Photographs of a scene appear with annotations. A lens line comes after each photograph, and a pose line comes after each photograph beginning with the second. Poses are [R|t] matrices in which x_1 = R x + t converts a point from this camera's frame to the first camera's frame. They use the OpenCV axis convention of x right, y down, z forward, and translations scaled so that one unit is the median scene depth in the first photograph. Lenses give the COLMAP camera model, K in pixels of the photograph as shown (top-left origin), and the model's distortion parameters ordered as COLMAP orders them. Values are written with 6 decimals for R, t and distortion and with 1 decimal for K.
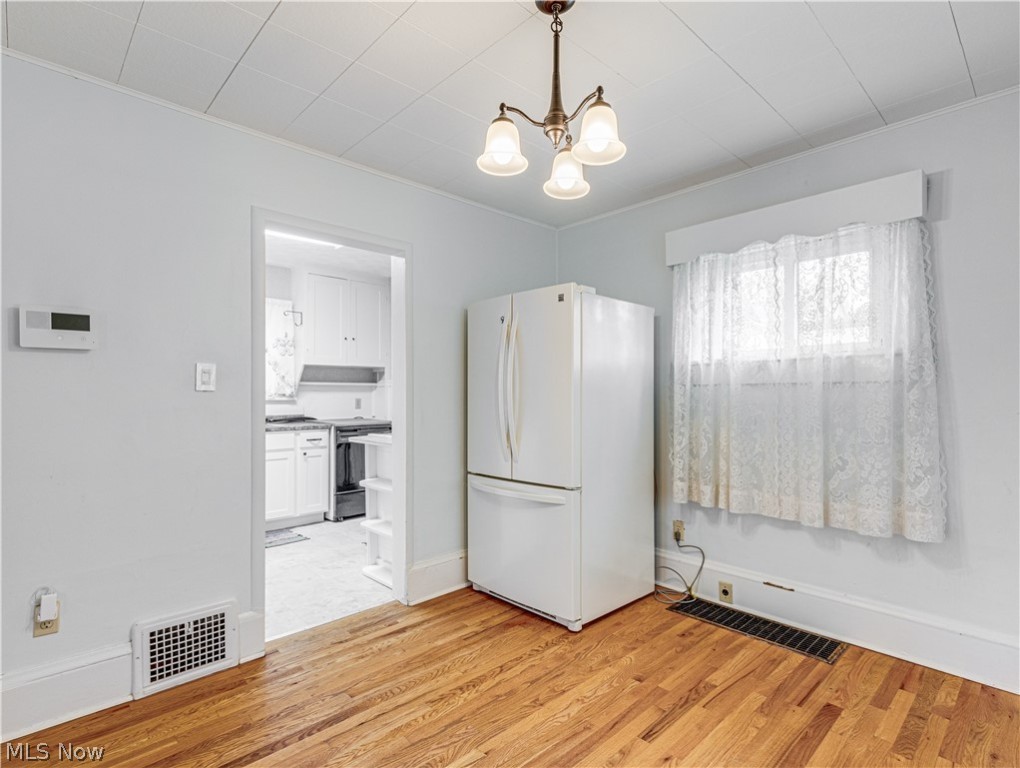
lens RADIAL K [[523.2, 0, 508.1], [0, 523.2, 391.5], [0, 0, 1]] dist [0.012497, -0.003875]
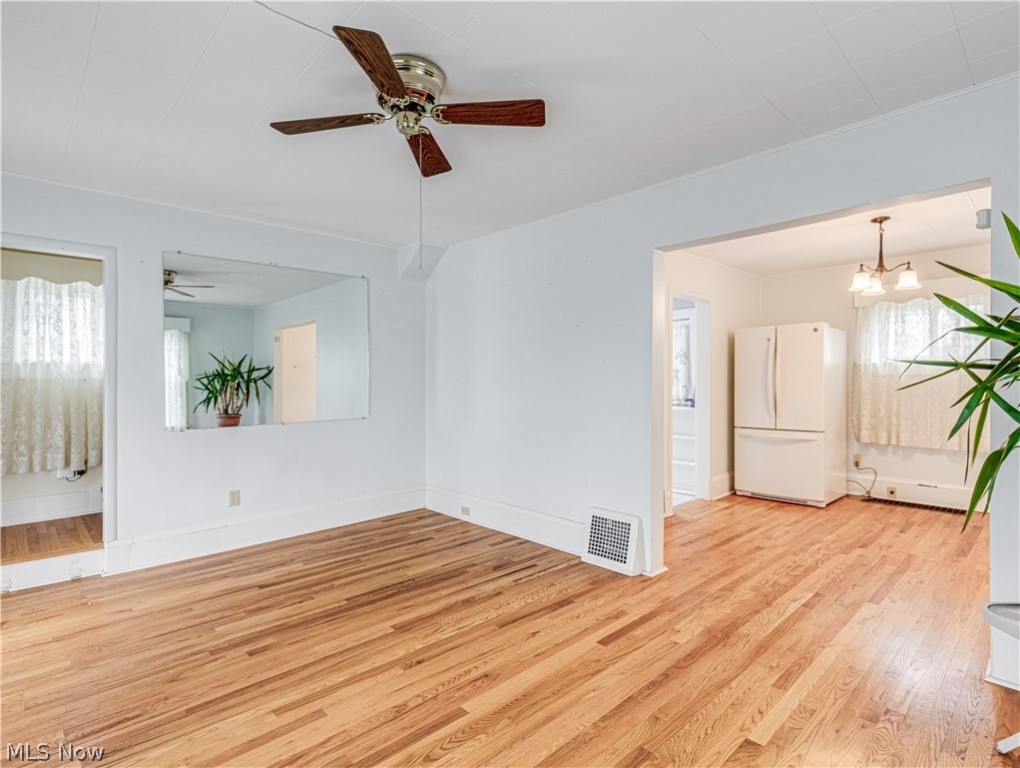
lens RADIAL K [[523.2, 0, 512.0], [0, 523.2, 382.1], [0, 0, 1]] dist [0.012497, -0.003875]
pose [[0.999997, -0.002535, -0.000454, -0.886313], [0.002538, 0.999971, 0.007191, -0.007409], [0.000436, -0.007192, 0.999974, -0.793395]]
